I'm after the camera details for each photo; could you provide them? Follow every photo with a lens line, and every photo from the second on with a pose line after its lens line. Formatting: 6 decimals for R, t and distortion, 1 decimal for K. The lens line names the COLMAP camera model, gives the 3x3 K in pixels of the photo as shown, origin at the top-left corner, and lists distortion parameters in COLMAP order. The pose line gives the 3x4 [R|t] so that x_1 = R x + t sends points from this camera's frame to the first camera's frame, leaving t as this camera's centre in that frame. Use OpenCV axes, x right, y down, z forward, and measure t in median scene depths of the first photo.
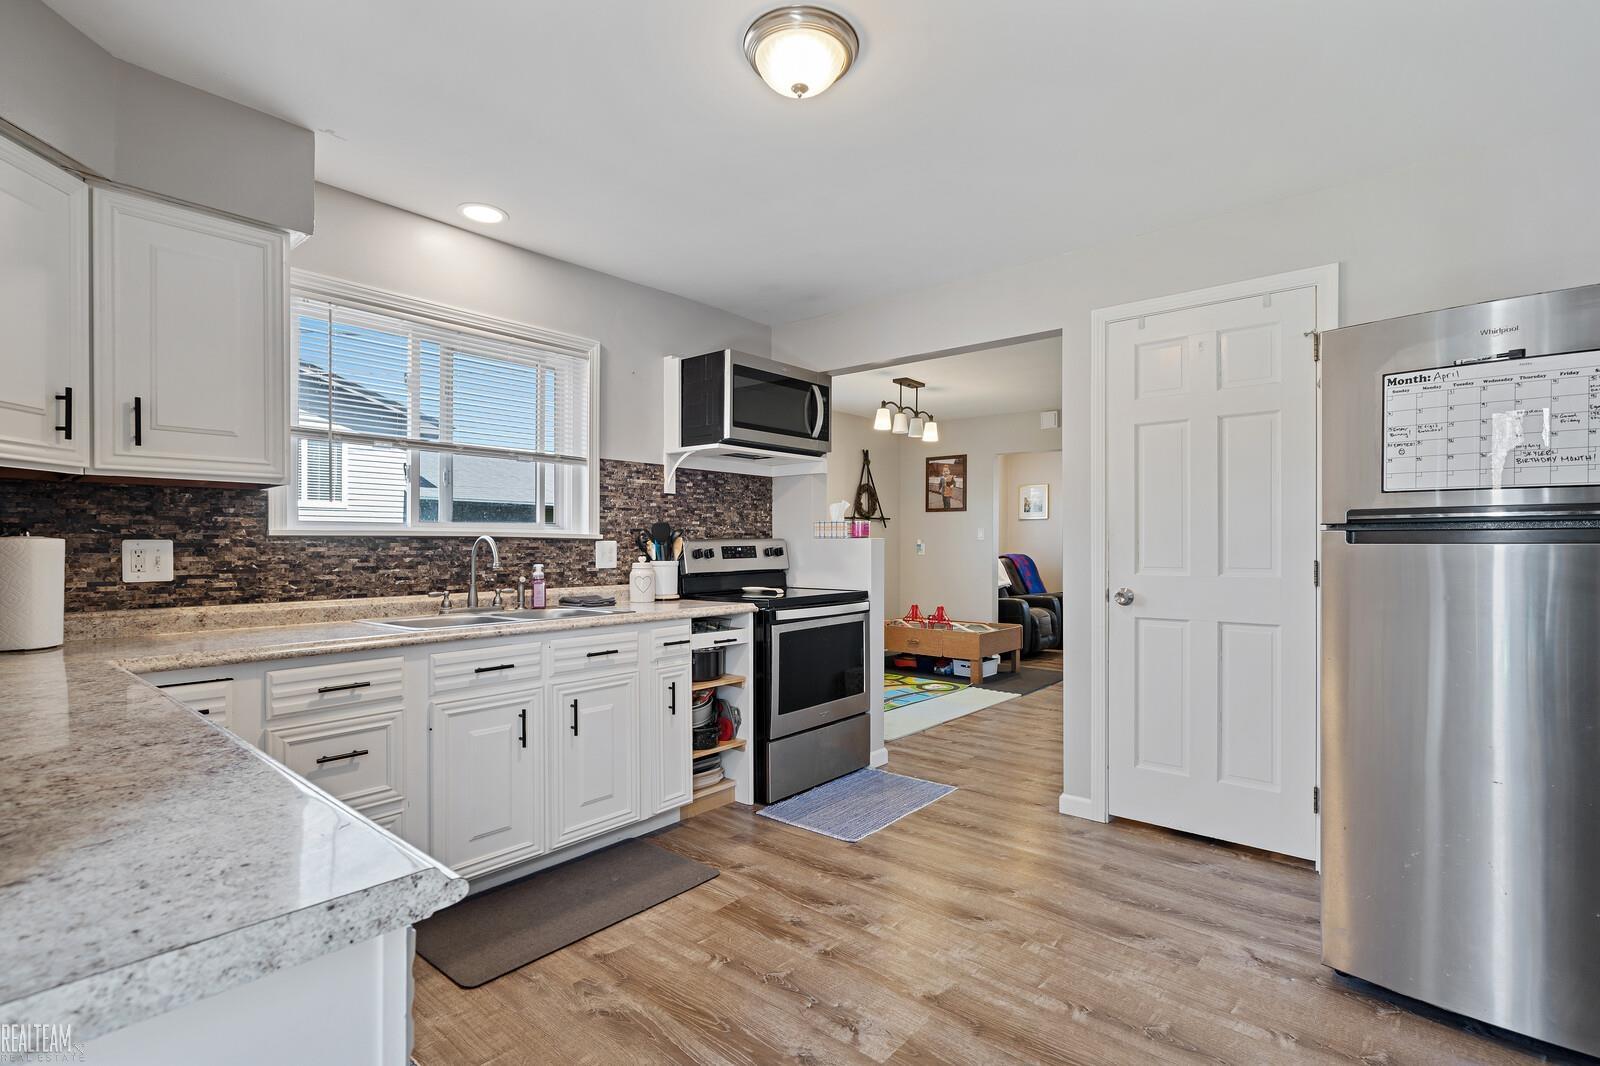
lens RADIAL K [[740.7, 0, 799.4], [0, 740.7, 540.2], [0, 0, 1]] dist [0.001184, 0.000189]
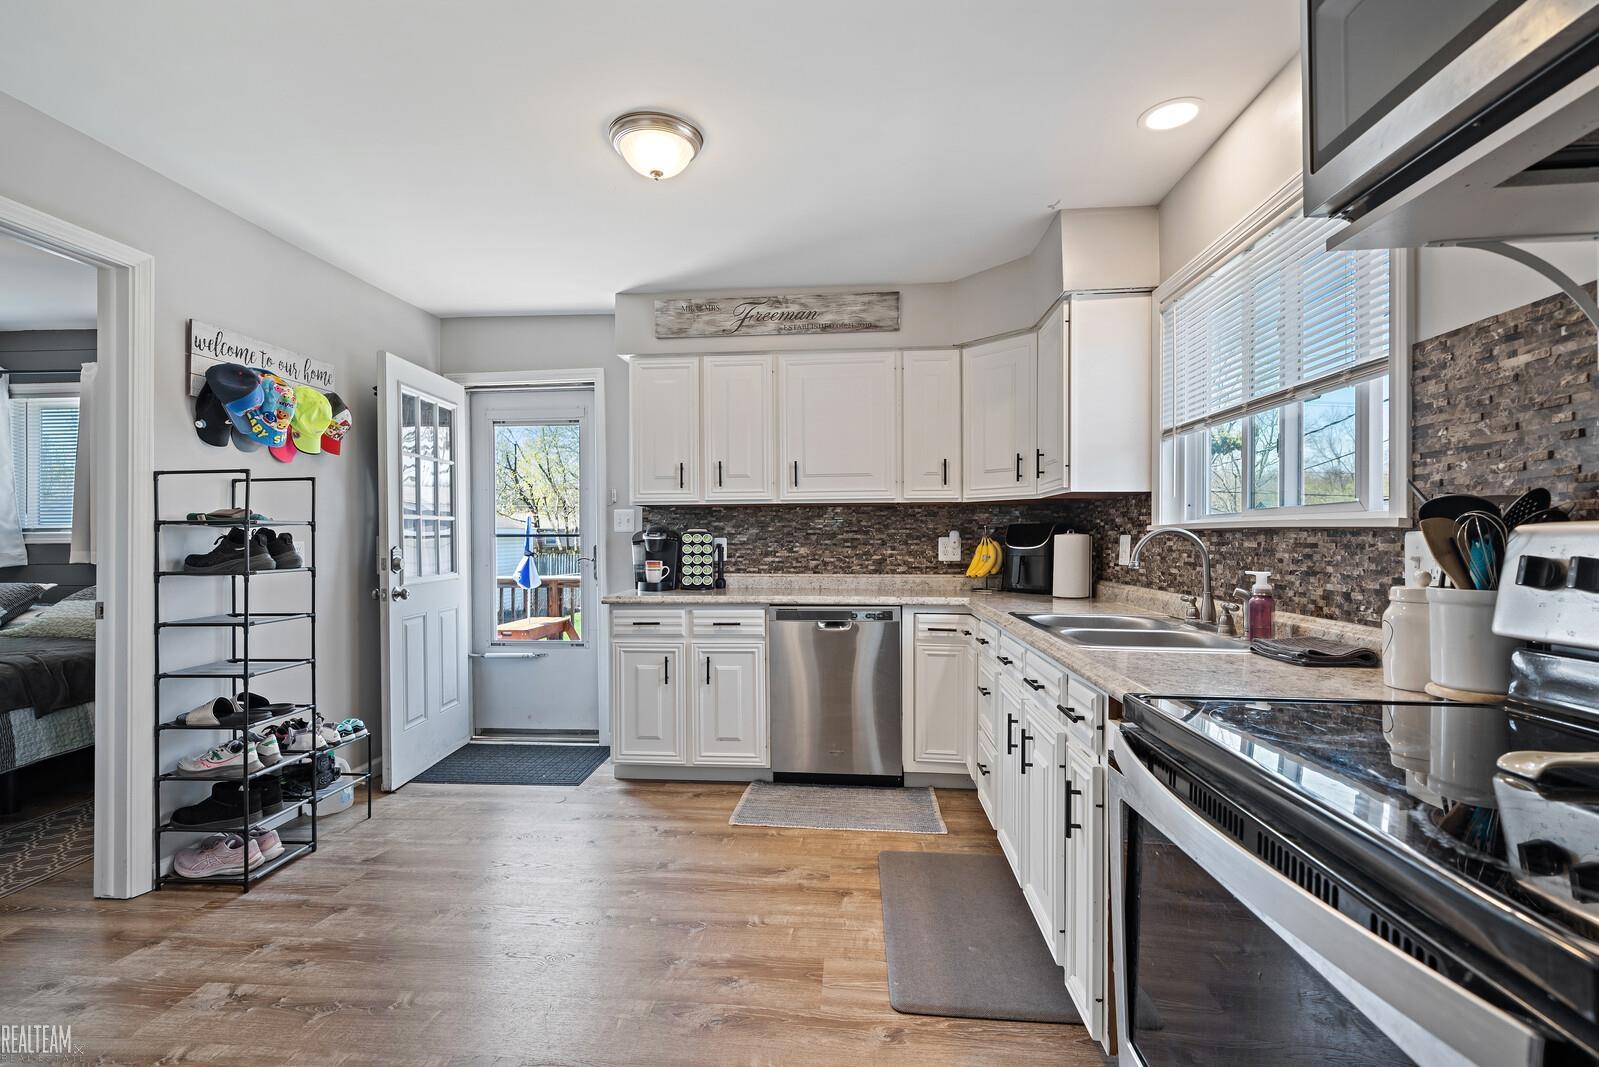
lens RADIAL K [[740.2, 0, 795.6], [0, 740.2, 538.8], [0, 0, 1]] dist [0.001184, 0.000189]
pose [[-0.811626, 0.000662, -0.584177, 0.302594], [0.002853, 0.999992, -0.002830, 0.005767], [0.584170, -0.003964, -0.811622, 1.214762]]
